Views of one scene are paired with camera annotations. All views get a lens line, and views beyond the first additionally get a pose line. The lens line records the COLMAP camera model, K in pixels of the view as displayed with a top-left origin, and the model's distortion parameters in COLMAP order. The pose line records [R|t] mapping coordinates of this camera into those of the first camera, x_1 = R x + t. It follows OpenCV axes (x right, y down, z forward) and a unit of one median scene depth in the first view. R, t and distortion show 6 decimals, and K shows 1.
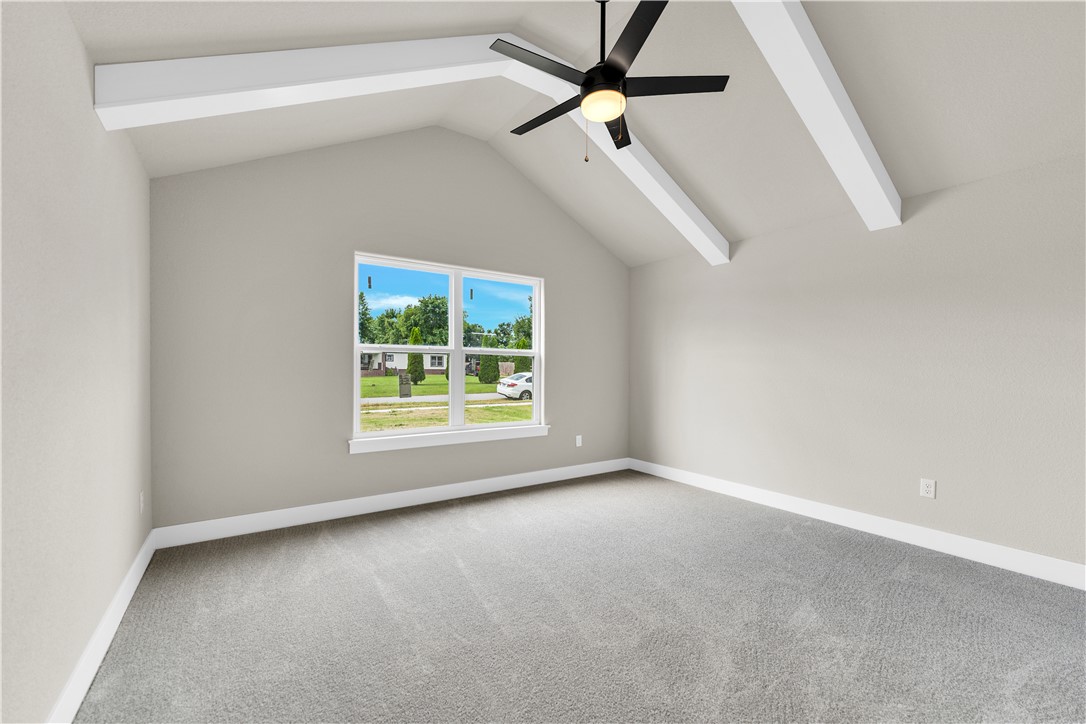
lens RADIAL K [[438.1, 0, 543.2], [0, 438.1, 370.0], [0, 0, 1]] dist [0.000891, -0.000069]
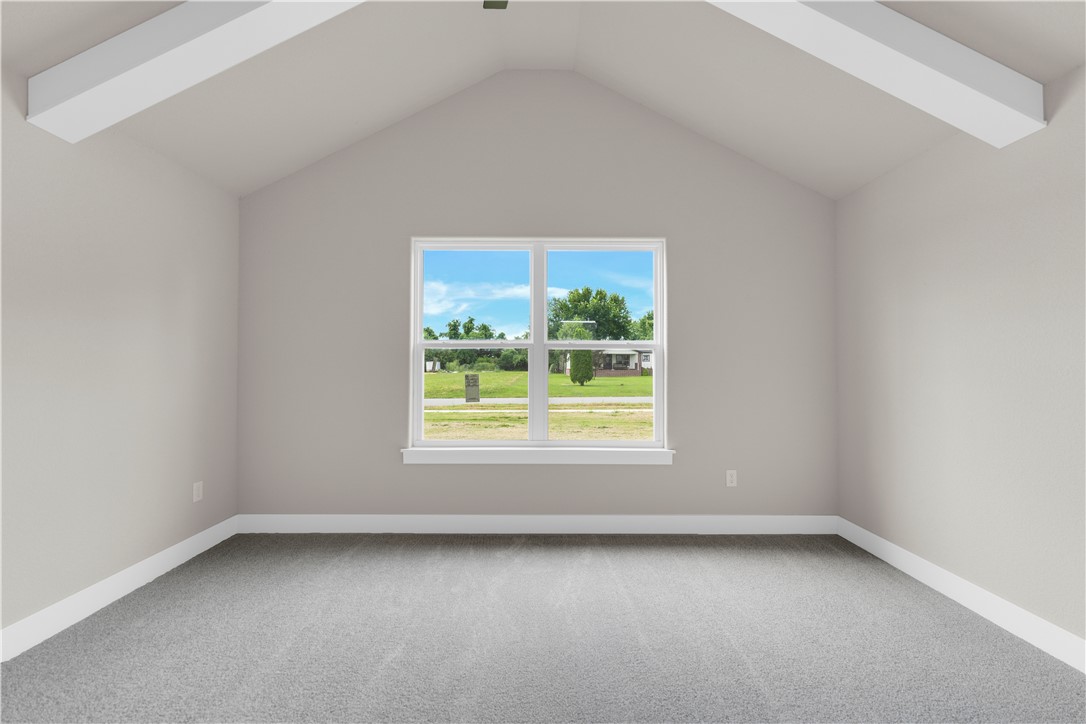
lens RADIAL K [[434.2, 0, 543.0], [0, 434.2, 362.0], [0, 0, 1]] dist [0.000353, 0.000002]
pose [[0.832323, -0.010699, -0.554187, 0.220033], [0.000766, 0.999835, -0.018153, 0.000592], [0.554290, 0.014685, 0.832194, 0.320295]]
